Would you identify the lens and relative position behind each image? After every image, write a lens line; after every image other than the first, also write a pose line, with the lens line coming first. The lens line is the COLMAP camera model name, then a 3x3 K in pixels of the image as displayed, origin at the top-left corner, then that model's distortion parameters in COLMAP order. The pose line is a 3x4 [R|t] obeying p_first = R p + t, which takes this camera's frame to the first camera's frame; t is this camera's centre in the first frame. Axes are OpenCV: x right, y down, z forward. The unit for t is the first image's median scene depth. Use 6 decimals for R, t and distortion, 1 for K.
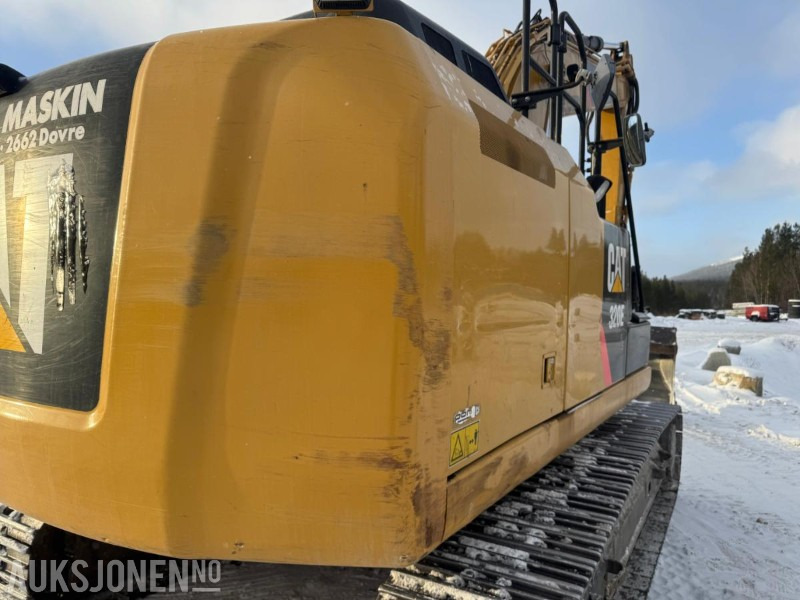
lens RADIAL K [[599.6, 0, 400.0], [0, 599.6, 286.7], [0, 0, 1]] dist [-0.003265, -0.011739]
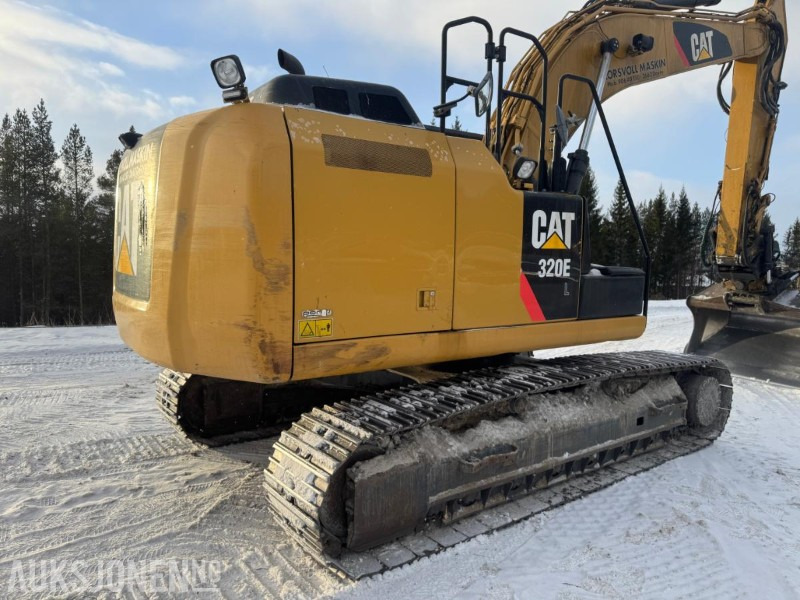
lens RADIAL K [[616.0, 0, 397.9], [0, 616.0, 300.9], [0, 0, 1]] dist [0.094087, -0.134015]
pose [[0.914814, 0.031680, -0.402632, 0.879911], [-0.000208, 0.996956, 0.077970, 0.023956], [0.403876, -0.071244, 0.912035, -0.491250]]
